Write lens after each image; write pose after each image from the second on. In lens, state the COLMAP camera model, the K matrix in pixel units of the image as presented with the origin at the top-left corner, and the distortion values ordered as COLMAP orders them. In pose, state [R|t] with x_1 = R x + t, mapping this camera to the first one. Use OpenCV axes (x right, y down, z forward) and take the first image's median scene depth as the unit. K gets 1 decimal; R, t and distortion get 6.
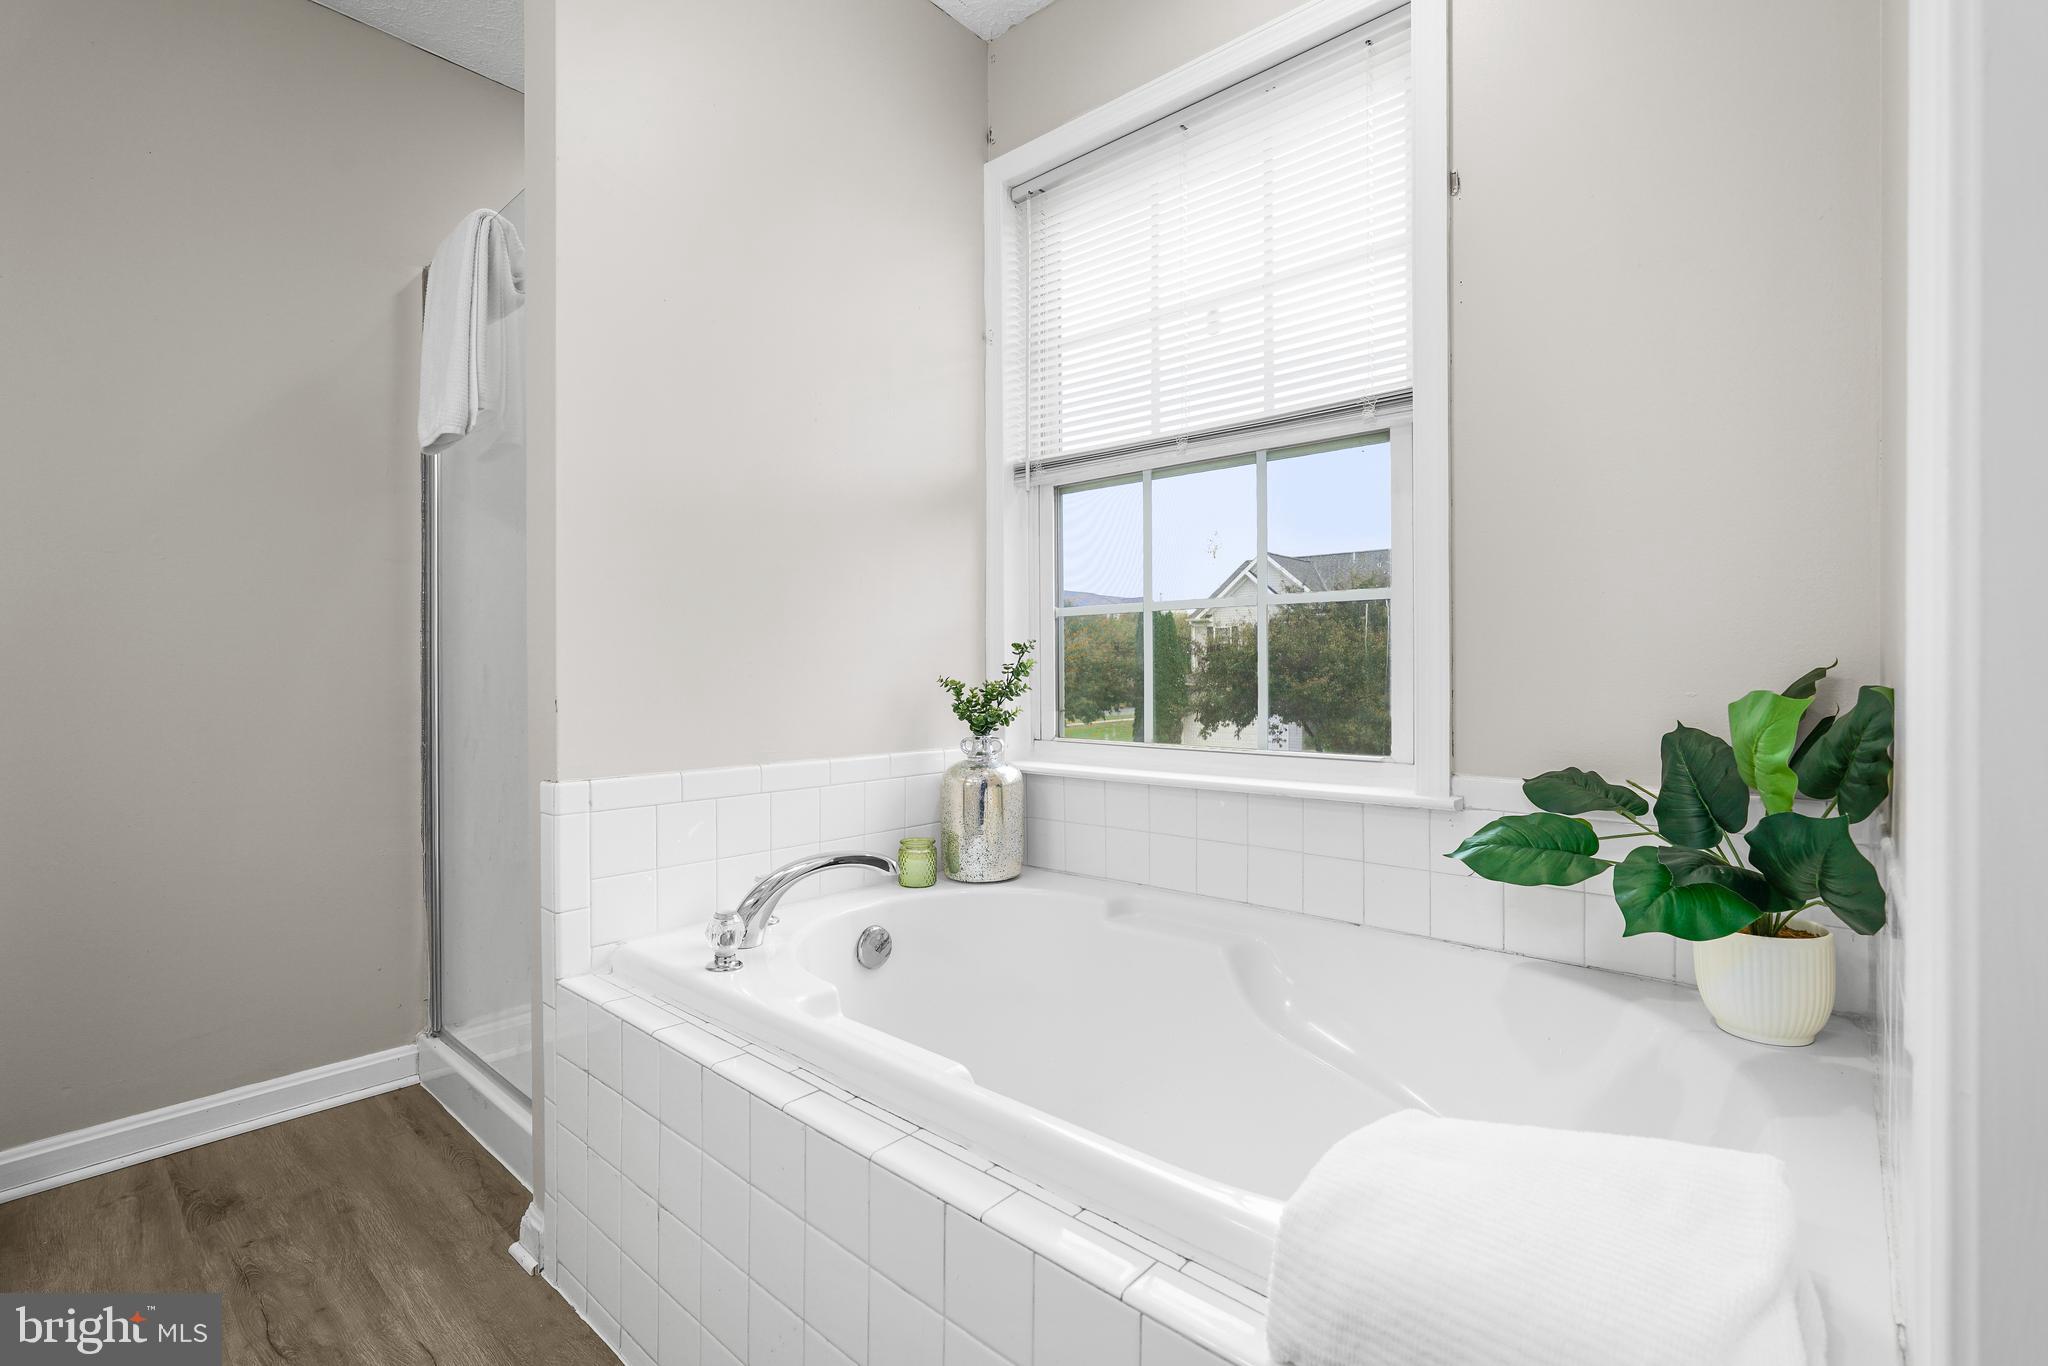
lens RADIAL K [[922.4, 0, 1021.2], [0, 922.4, 676.0], [0, 0, 1]] dist [0.001050, 0.000879]
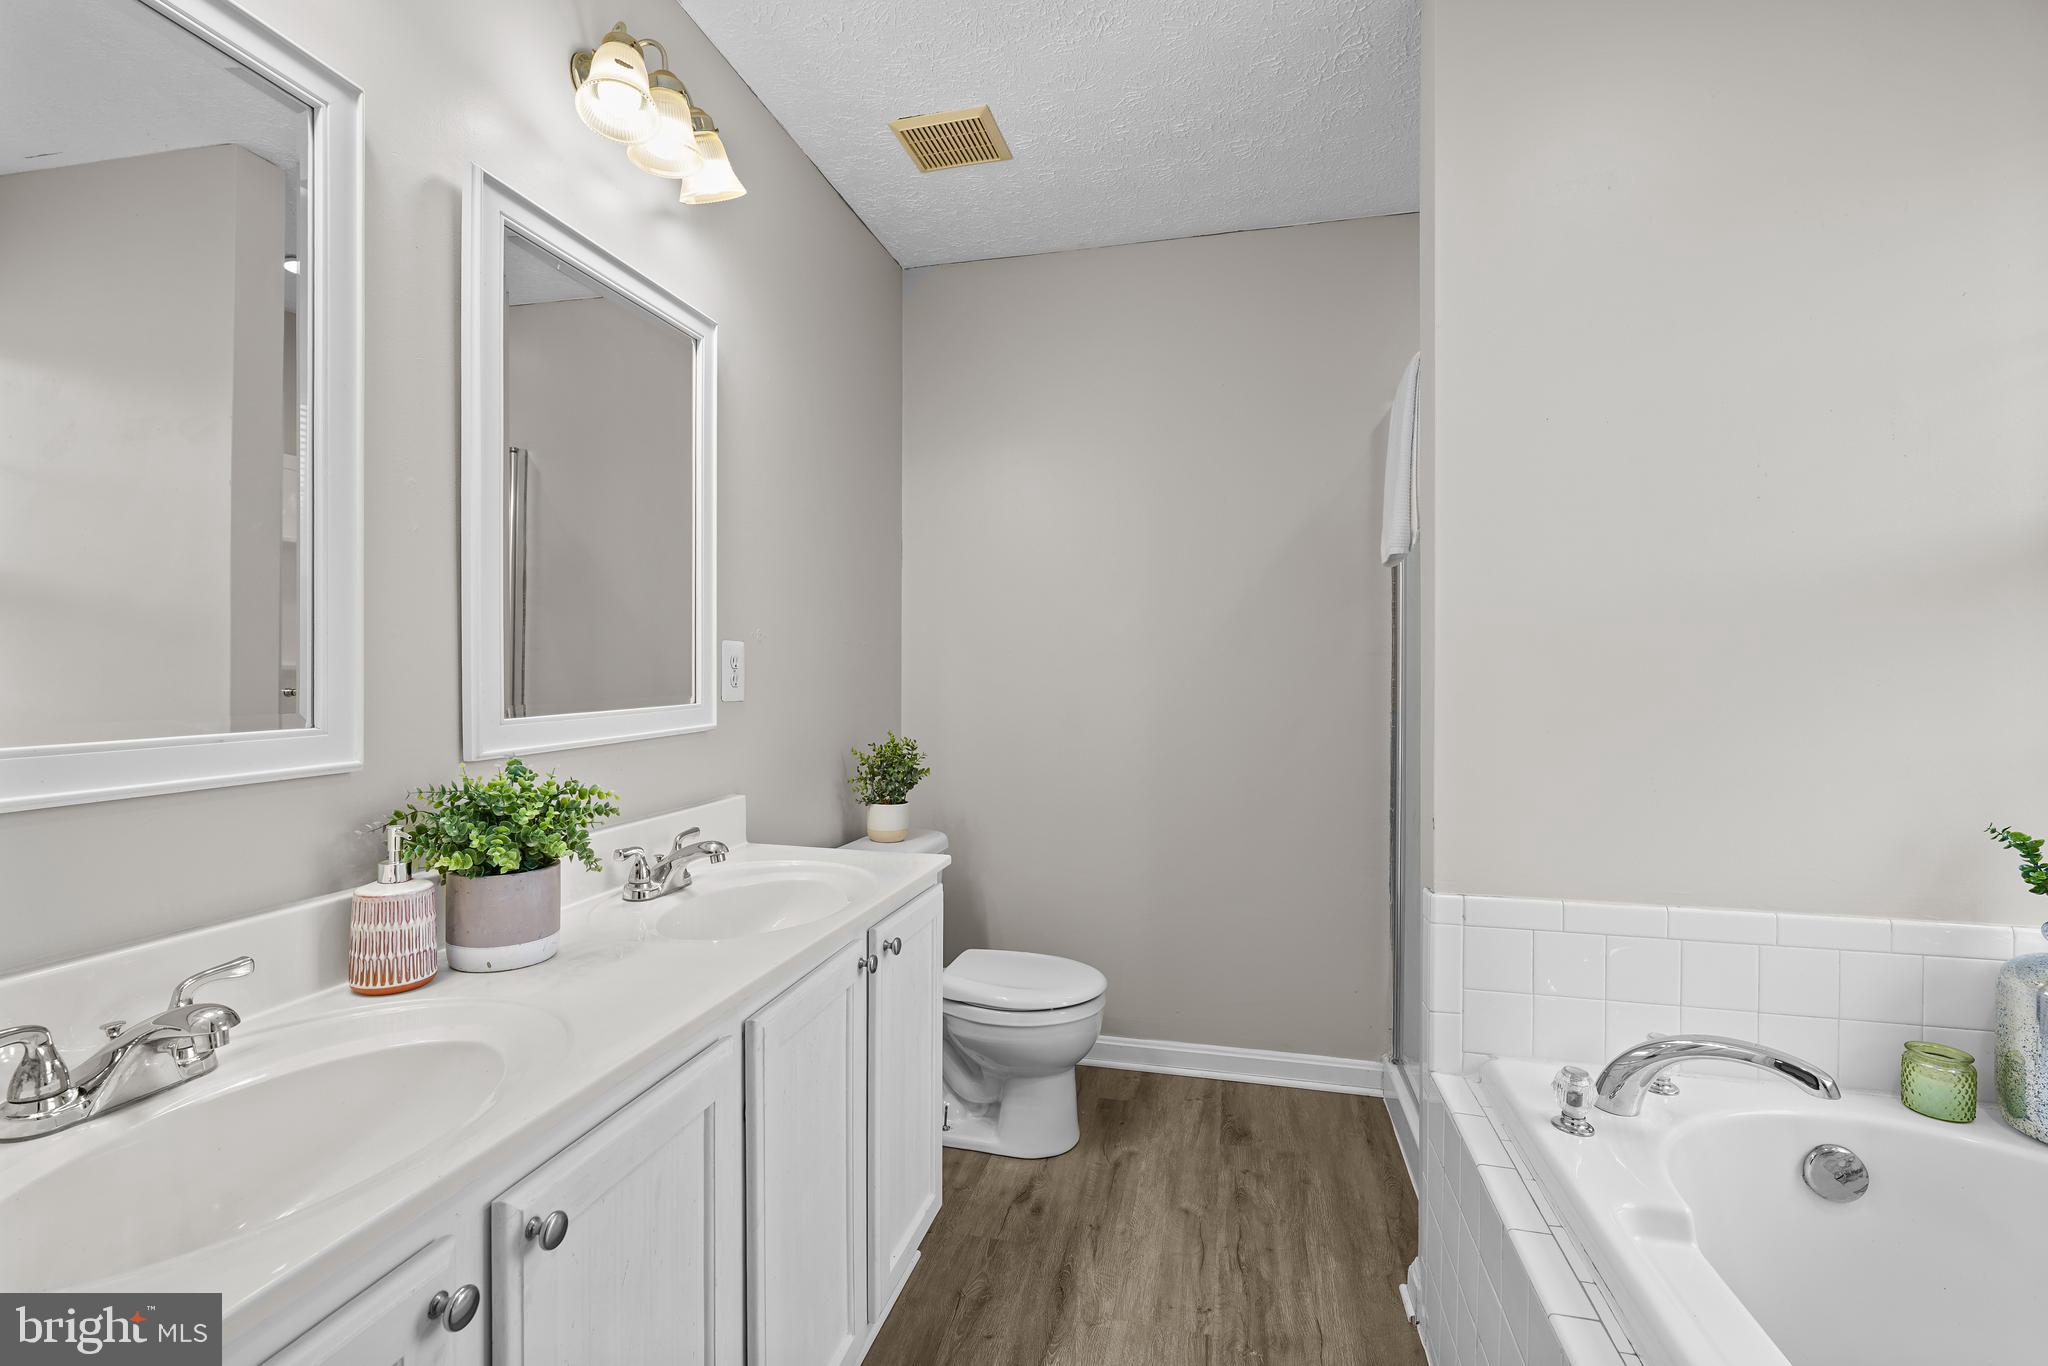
lens RADIAL K [[922.4, 0, 1010.9], [0, 922.4, 674.3], [0, 0, 1]] dist [0.001050, 0.000879]
pose [[0.467873, 0.004808, -0.883783, 0.218289], [-0.000170, 0.999986, 0.005350, -0.140053], [0.883796, -0.002352, 0.467867, 0.030071]]
